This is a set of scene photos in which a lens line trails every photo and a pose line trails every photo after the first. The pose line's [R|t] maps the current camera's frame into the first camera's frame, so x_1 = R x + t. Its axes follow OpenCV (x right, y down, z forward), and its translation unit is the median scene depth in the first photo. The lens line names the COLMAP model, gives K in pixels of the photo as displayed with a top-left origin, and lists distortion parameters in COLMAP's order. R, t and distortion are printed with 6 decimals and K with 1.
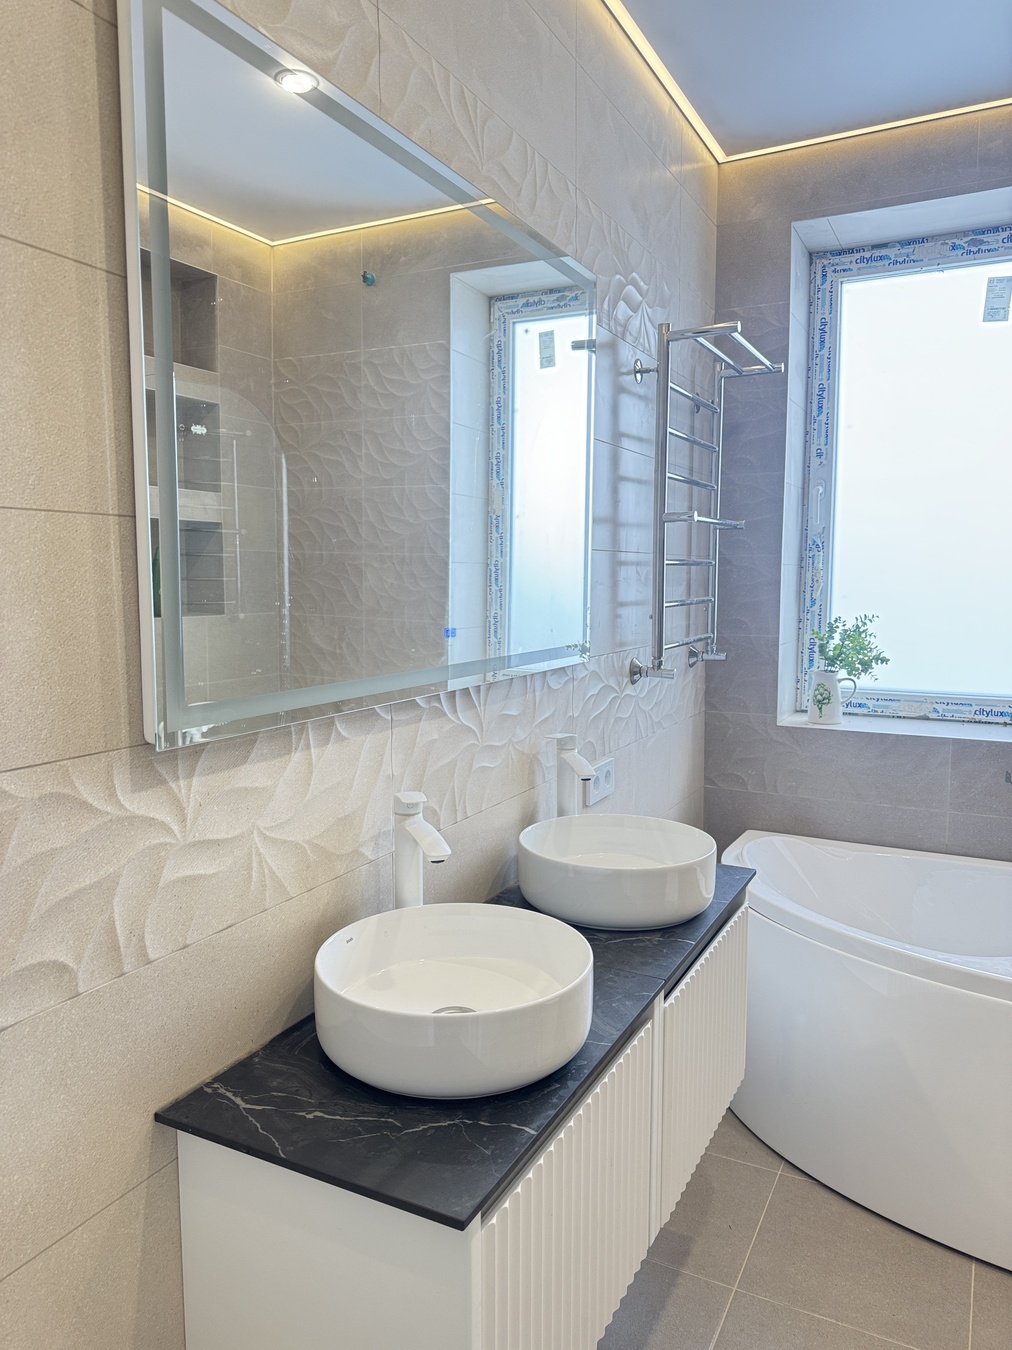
lens RADIAL K [[953.5, 0, 503.2], [0, 953.5, 677.0], [0, 0, 1]] dist [0.056675, -0.094053]
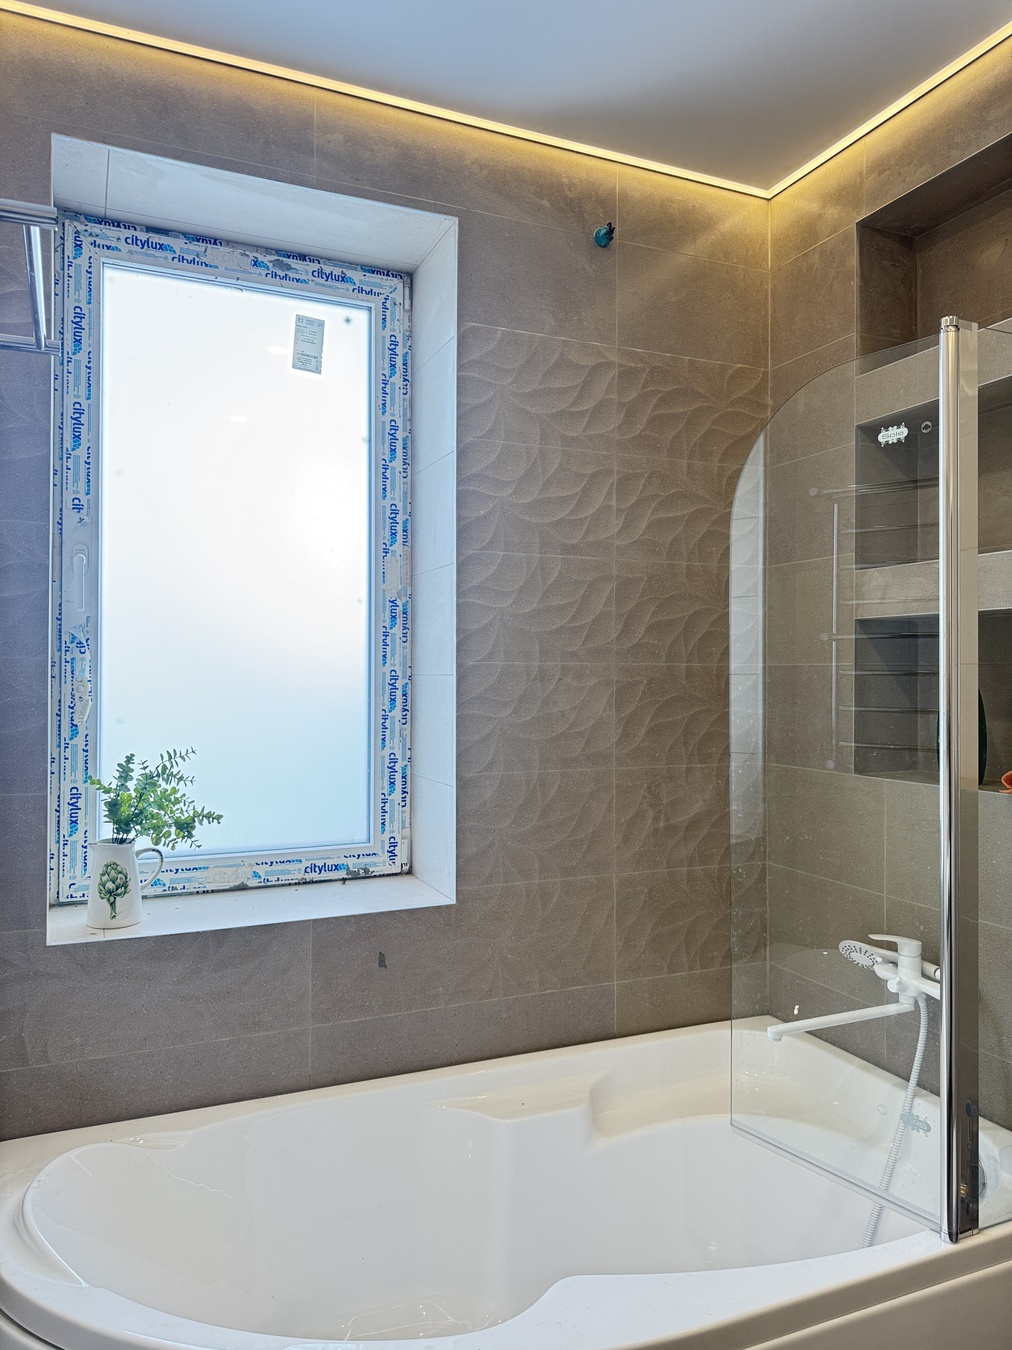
lens RADIAL K [[953.9, 0, 501.8], [0, 953.9, 665.6], [0, 0, 1]] dist [0.131923, -0.226161]
pose [[0.624565, 0.014108, 0.780845, -0.007446], [0.075717, 0.994033, -0.078523, -0.056981], [-0.777294, 0.108166, 0.619770, 0.429656]]
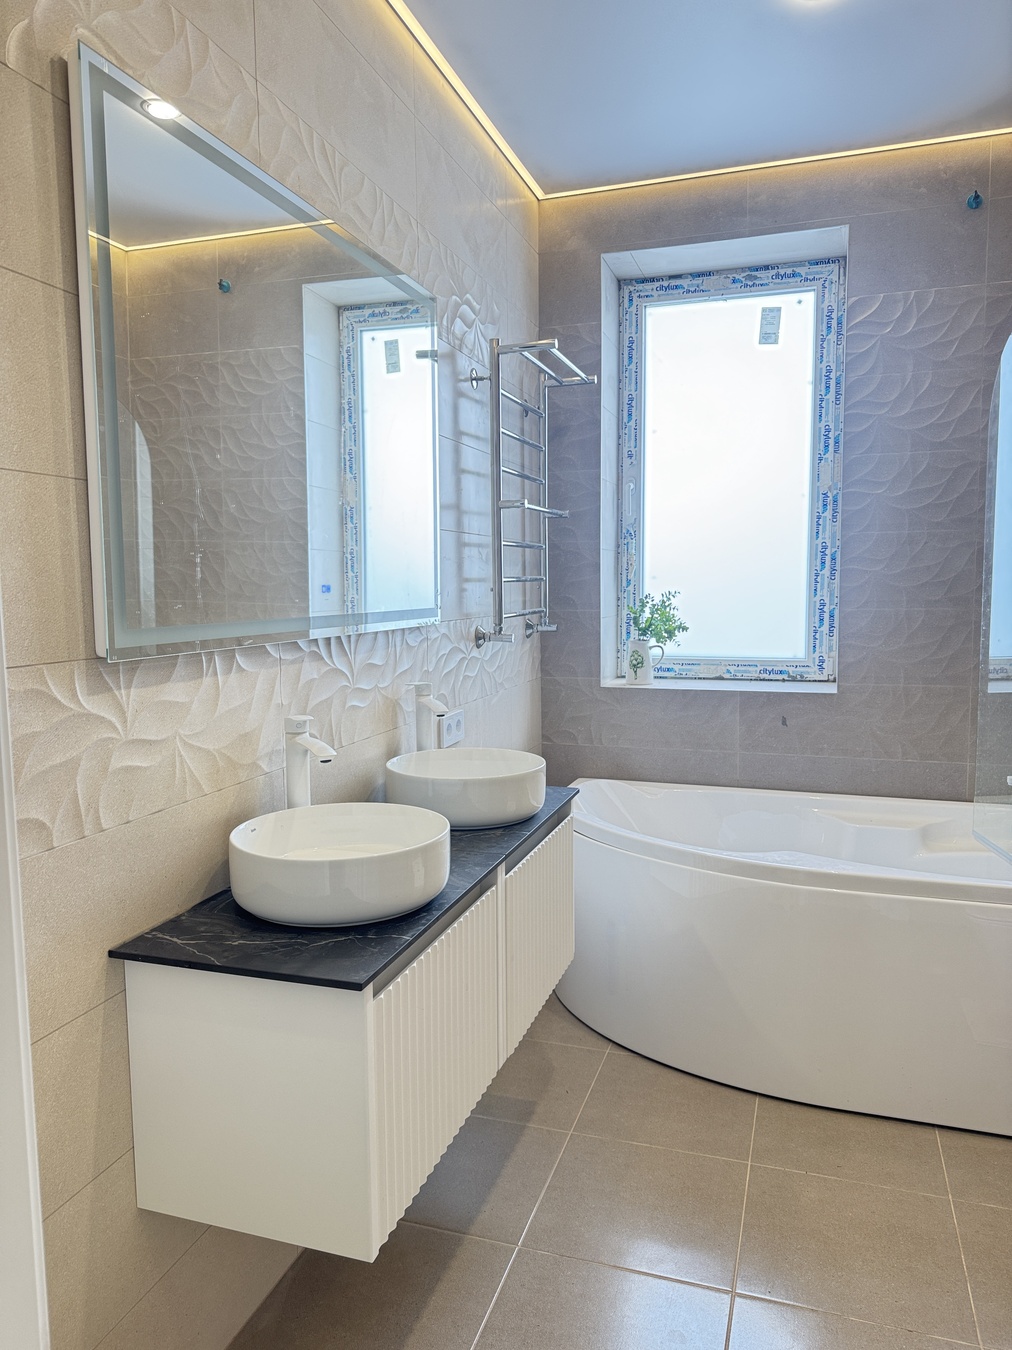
lens RADIAL K [[952.1, 0, 506.5], [0, 952.1, 683.3], [0, 0, 1]] dist [0.130749, -0.262114]
pose [[0.986467, -0.024781, 0.162077, -0.017253], [0.025000, 0.999687, 0.000687, 0.046410], [-0.162043, 0.003374, 0.986778, -0.144420]]
